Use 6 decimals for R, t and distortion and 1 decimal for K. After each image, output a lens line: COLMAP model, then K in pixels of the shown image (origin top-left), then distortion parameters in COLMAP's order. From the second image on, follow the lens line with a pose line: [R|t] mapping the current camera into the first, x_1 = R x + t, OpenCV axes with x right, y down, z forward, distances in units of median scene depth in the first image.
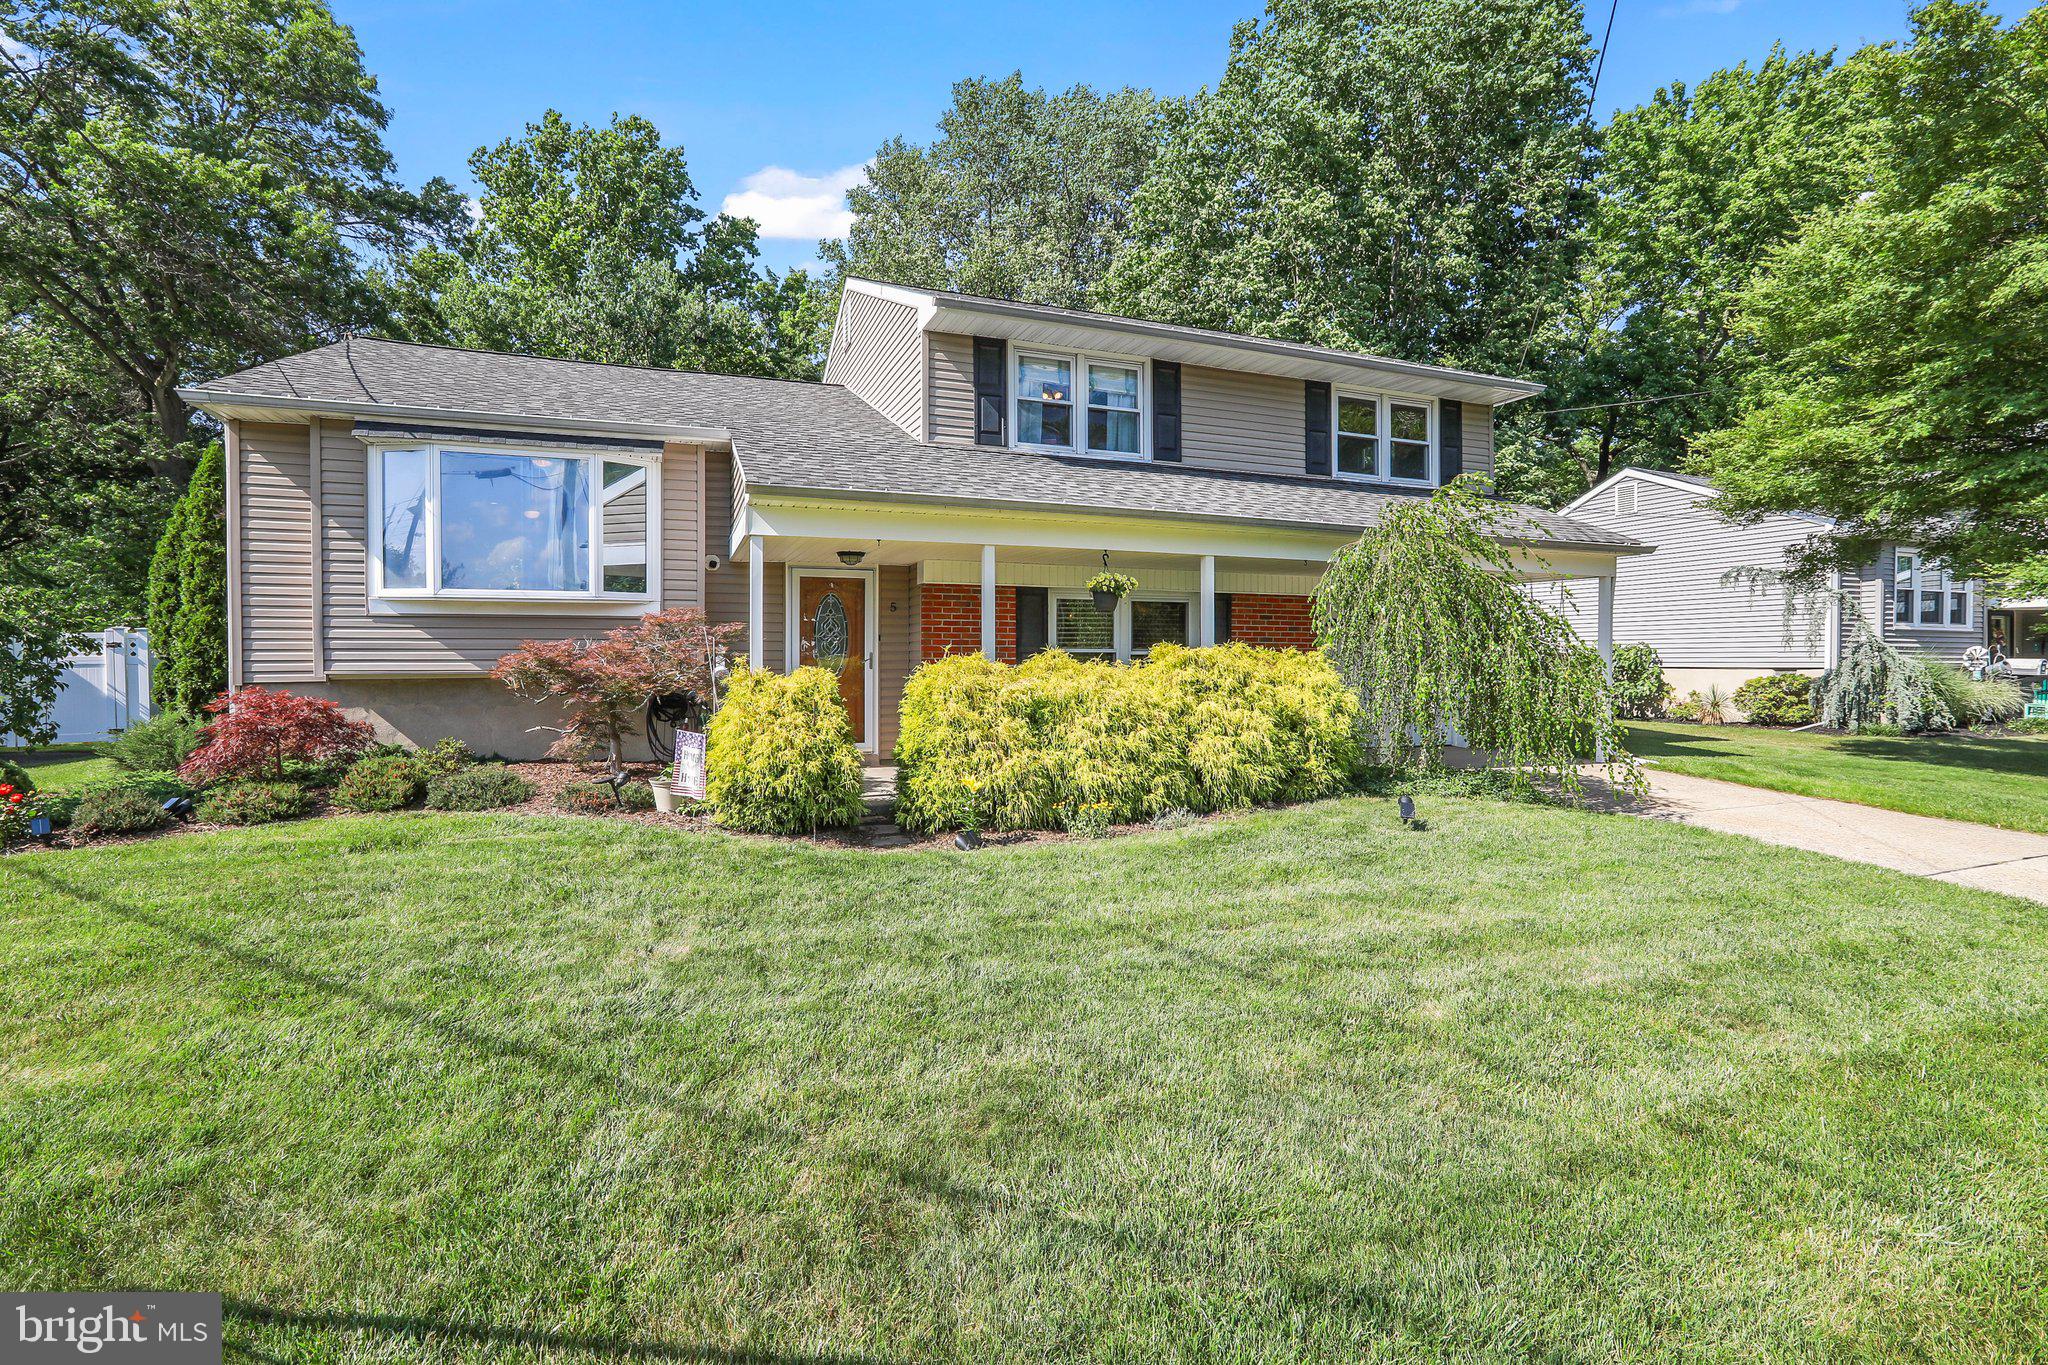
lens RADIAL K [[932.6, 0, 1016.0], [0, 932.6, 666.0], [0, 0, 1]] dist [-0.014532, 0.000629]
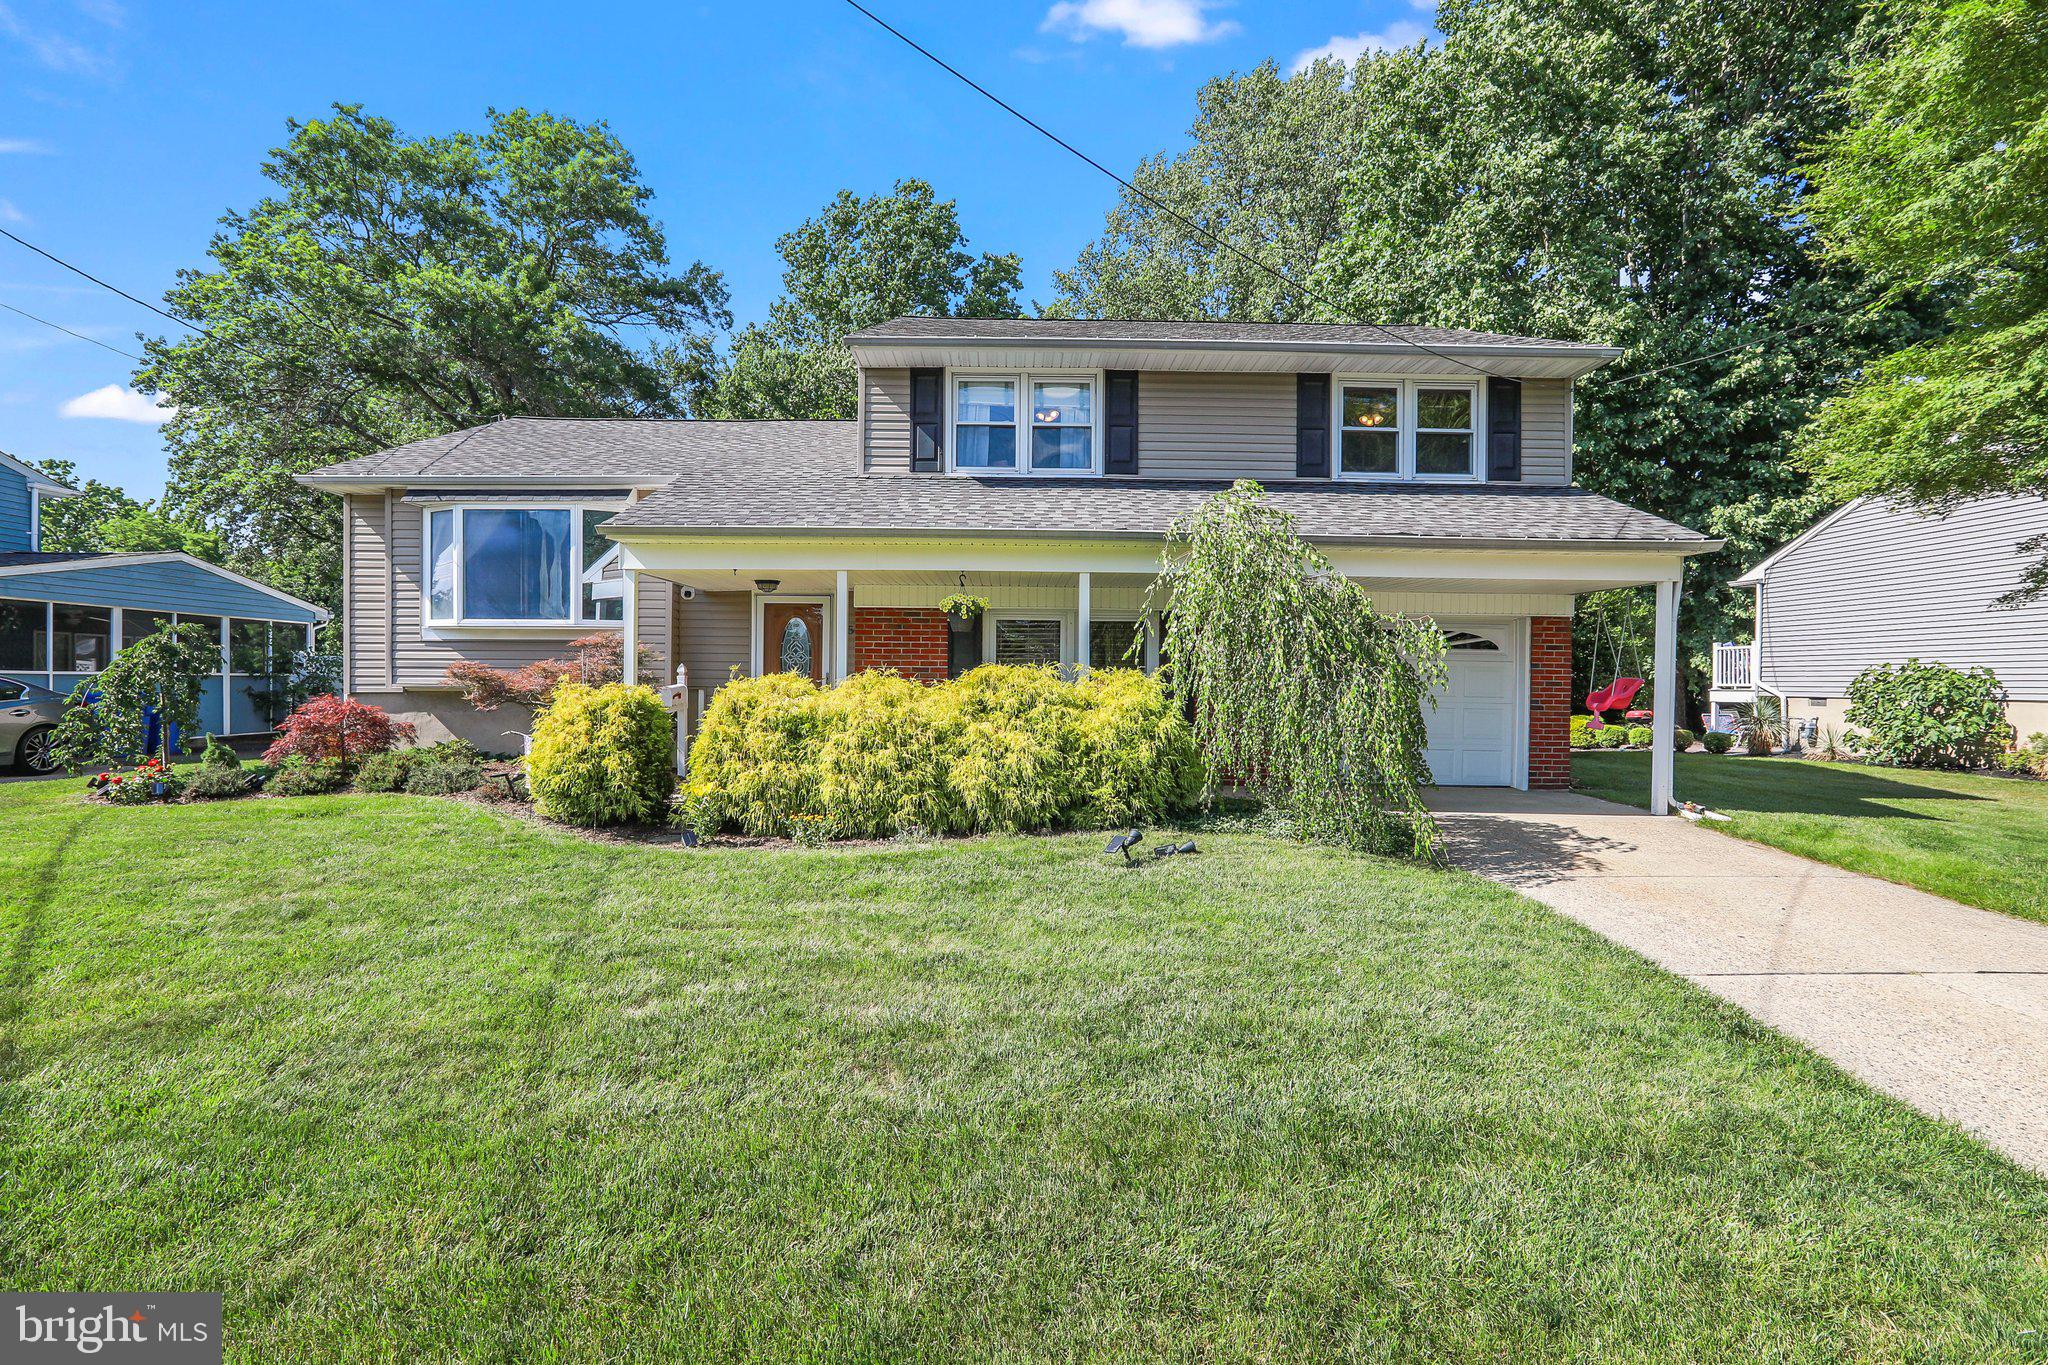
lens RADIAL K [[950.3, 0, 1017.9], [0, 950.3, 684.7], [0, 0, 1]] dist [-0.024034, 0.010643]
pose [[0.937935, 0.009048, -0.346694, 0.439517], [-0.010757, 0.999938, -0.003003, 0.000786], [0.346645, 0.006546, 0.937974, 0.052669]]
